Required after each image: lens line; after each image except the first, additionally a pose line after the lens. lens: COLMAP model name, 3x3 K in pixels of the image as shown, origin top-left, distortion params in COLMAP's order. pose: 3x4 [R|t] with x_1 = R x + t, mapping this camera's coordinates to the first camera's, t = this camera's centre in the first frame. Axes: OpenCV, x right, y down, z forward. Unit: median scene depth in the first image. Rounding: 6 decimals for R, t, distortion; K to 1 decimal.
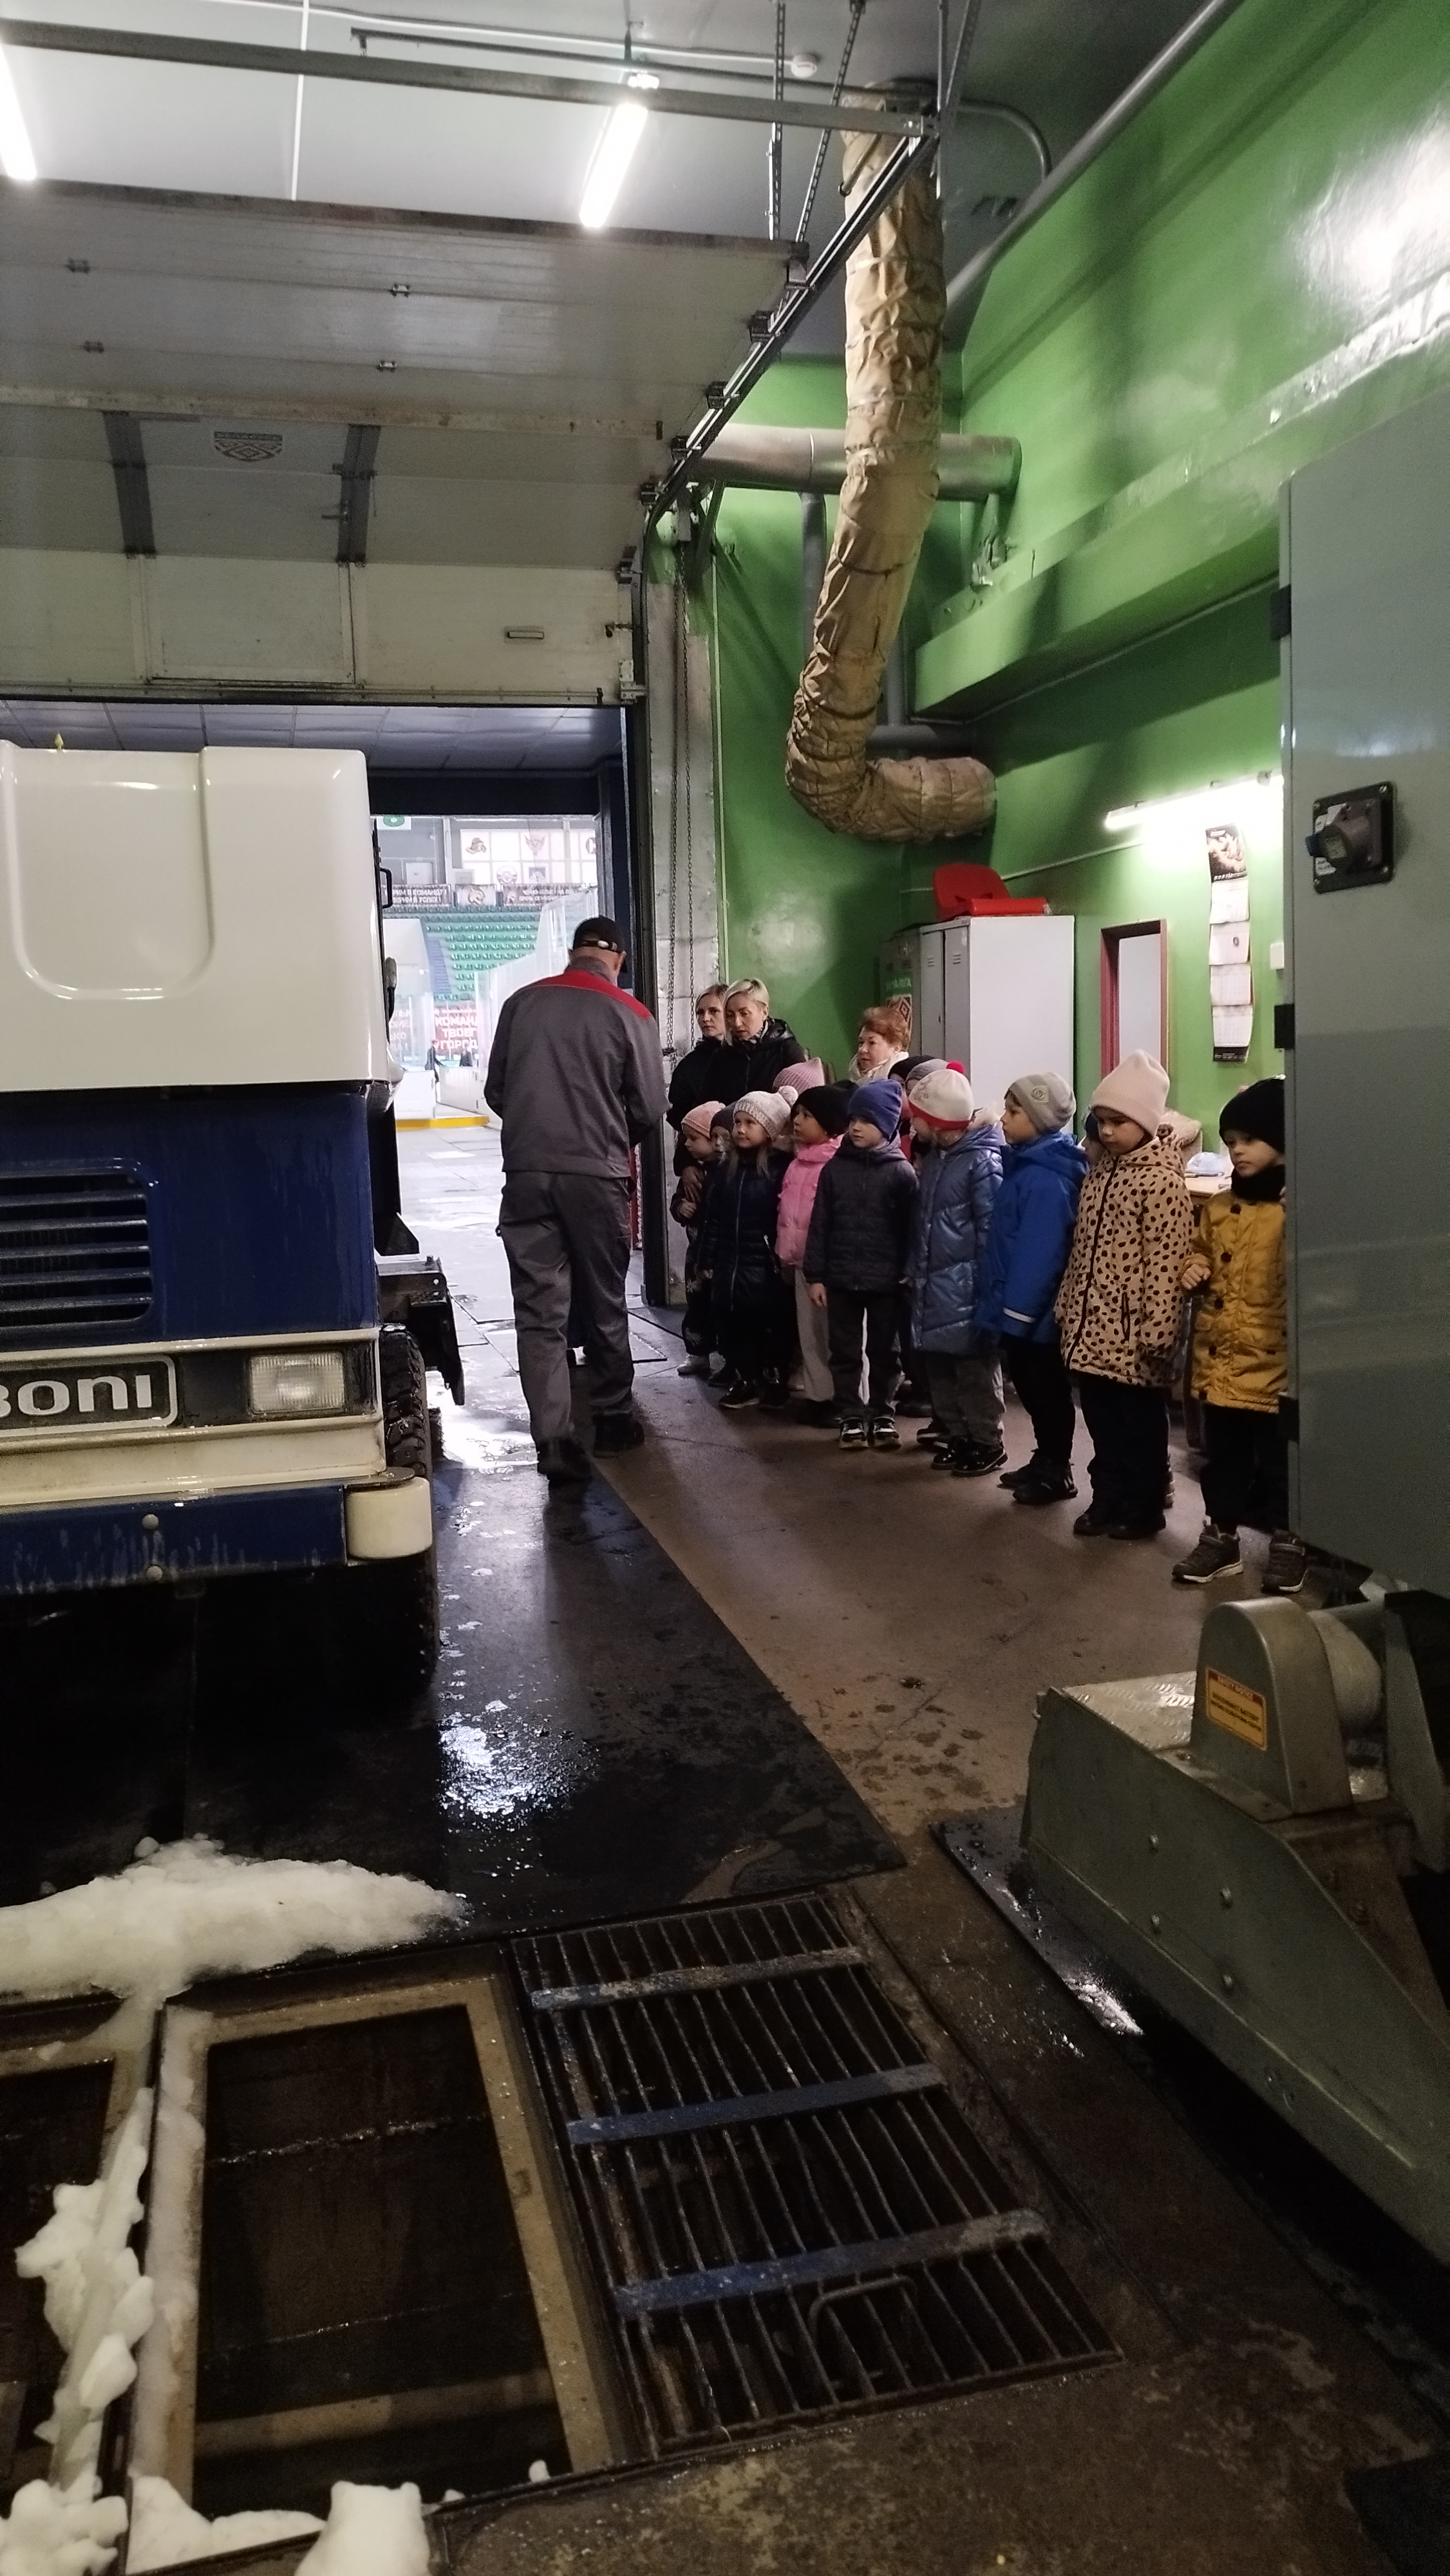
lens RADIAL K [[1845.0, 0, 725.0], [0, 1845.0, 1288.0], [0, 0, 1]] dist [0.001948, 0.000716]
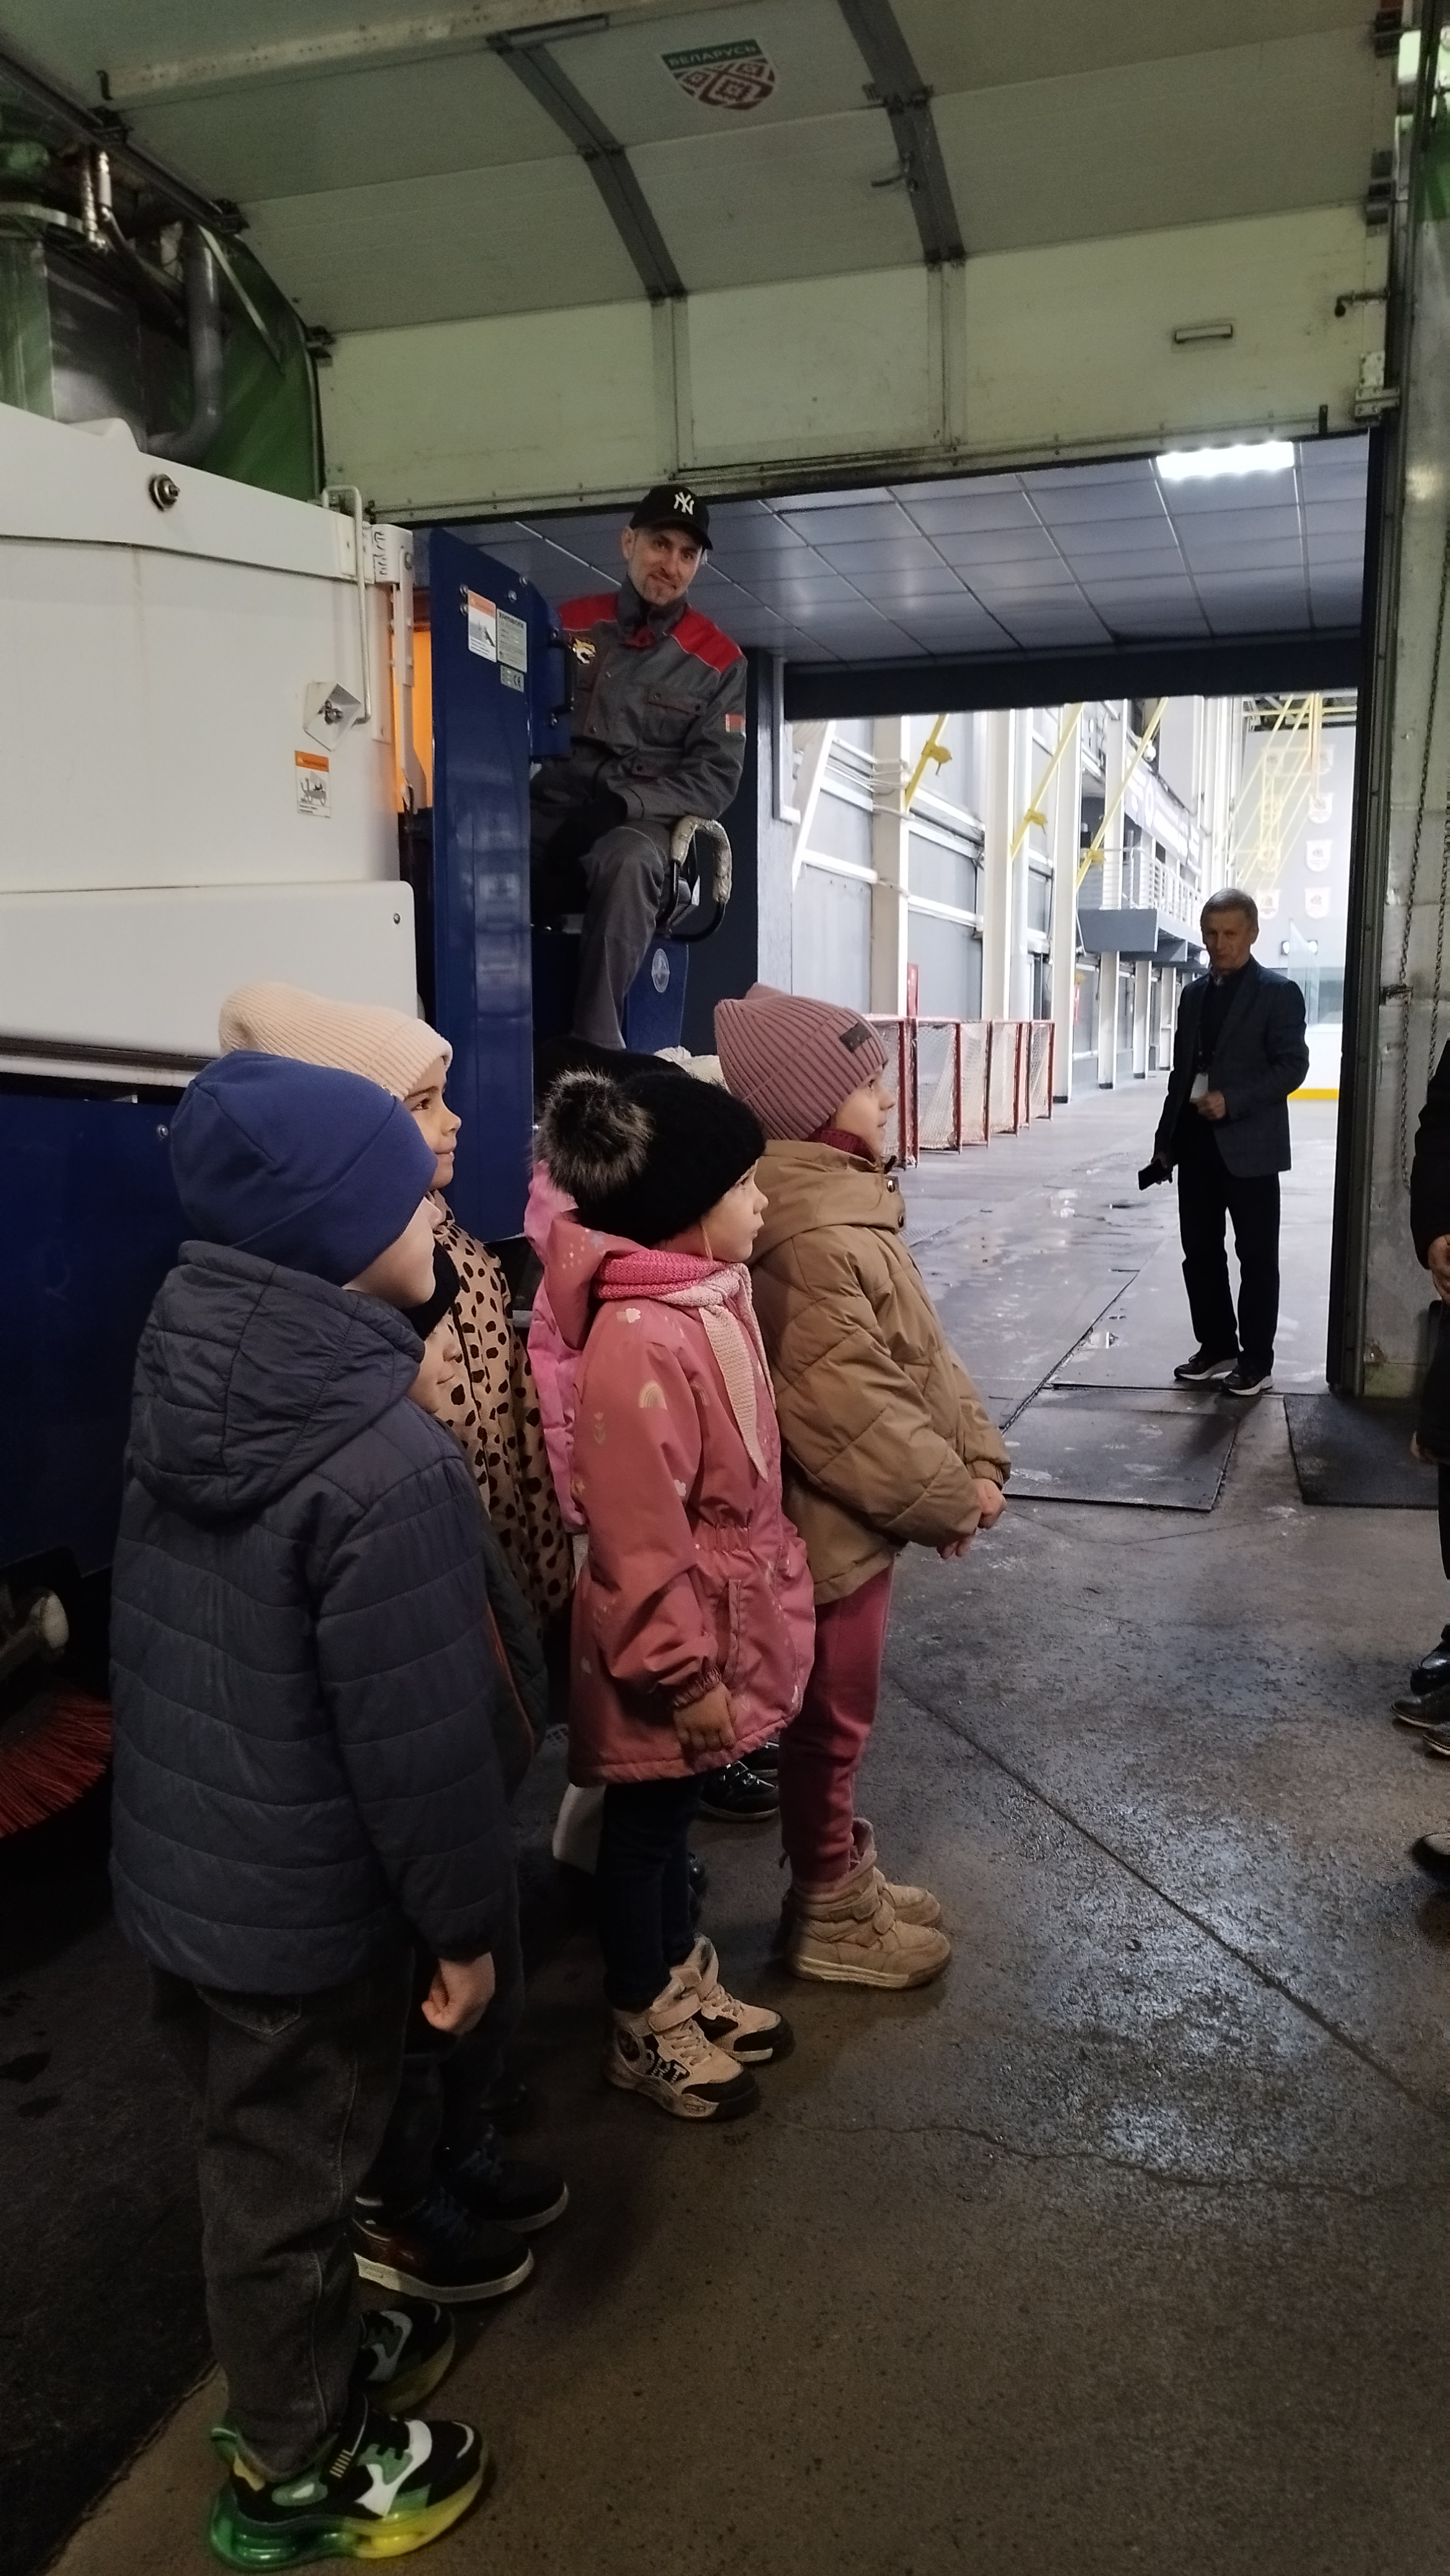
lens RADIAL K [[1845.0, 0, 725.0], [0, 1845.0, 1288.0], [0, 0, 1]] dist [0.001948, 0.000716]
pose [[0.844287, 0.099661, -0.526542, 0.122958], [-0.087882, 0.995002, 0.047412, -0.039540], [0.528636, 0.006244, 0.848826, 0.368966]]
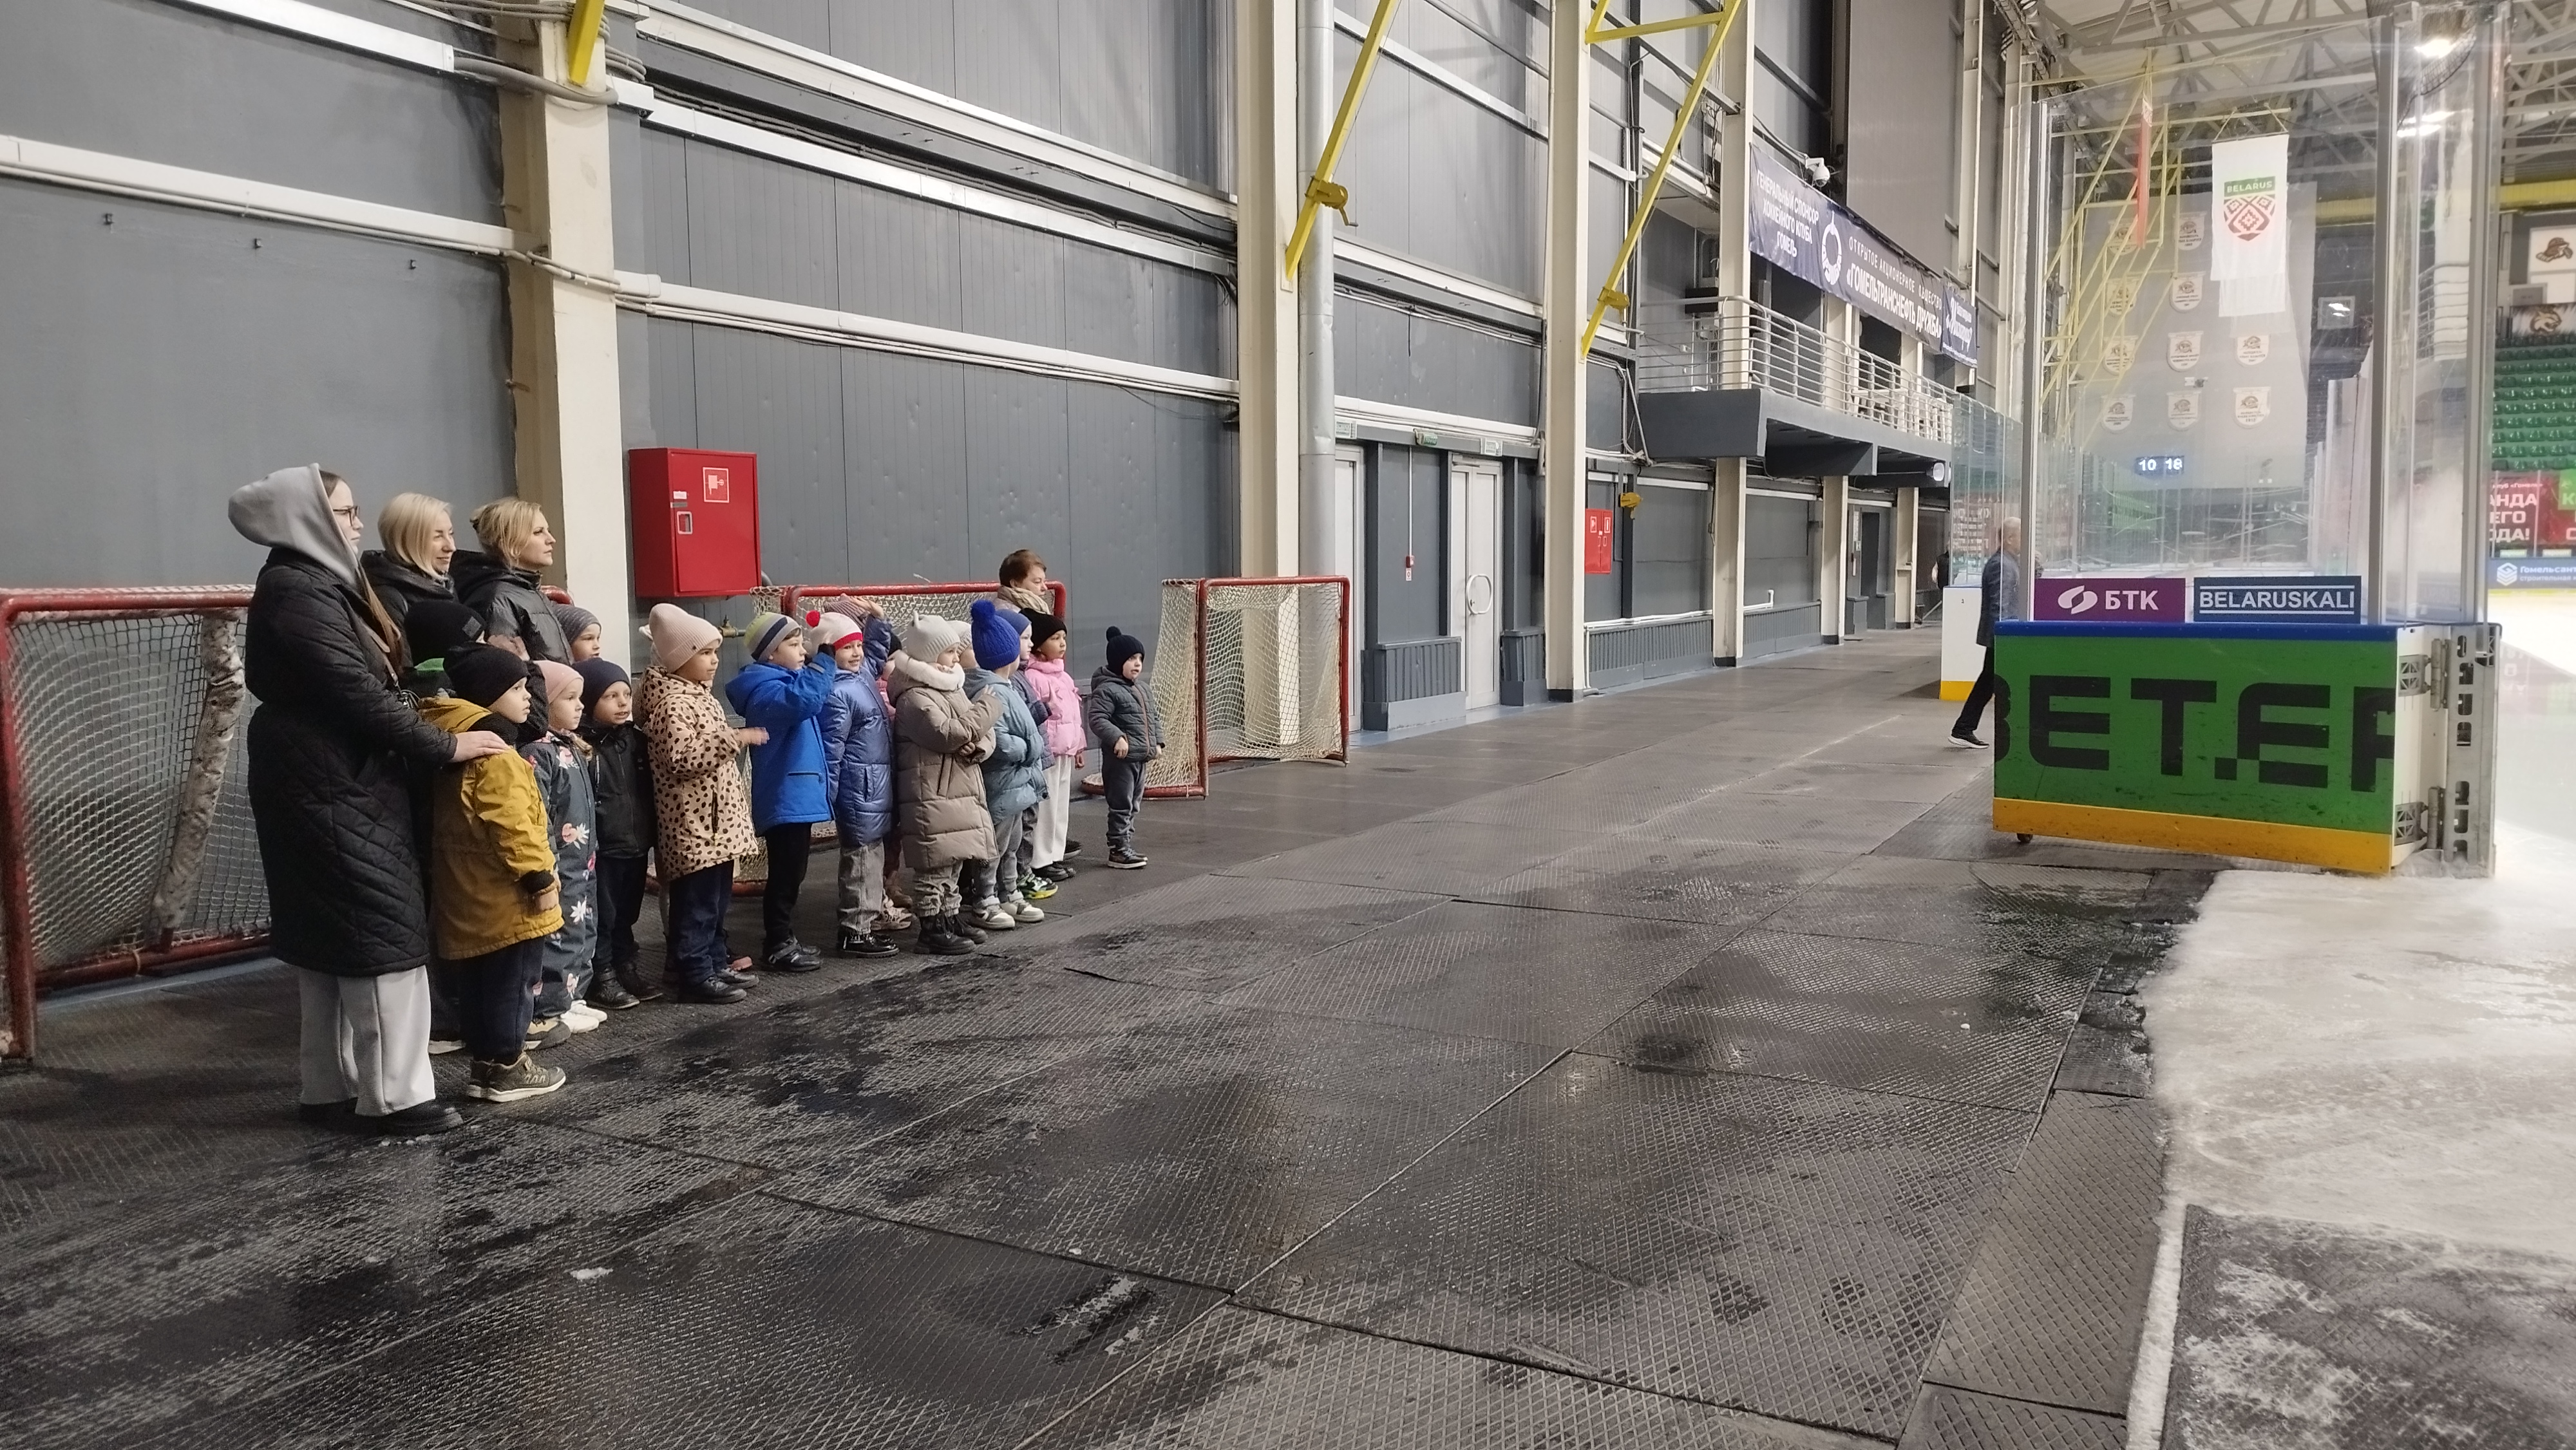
lens RADIAL K [[1845.0, 0, 1288.0], [0, 1845.0, 725.0], [0, 0, 1]] dist [0.001948, 0.000716]
pose [[0.737433, 0.080636, -0.670589, -0.107404], [-0.098534, 0.995070, 0.011298, -0.373958], [0.668194, 0.057744, 0.741743, 2.827436]]
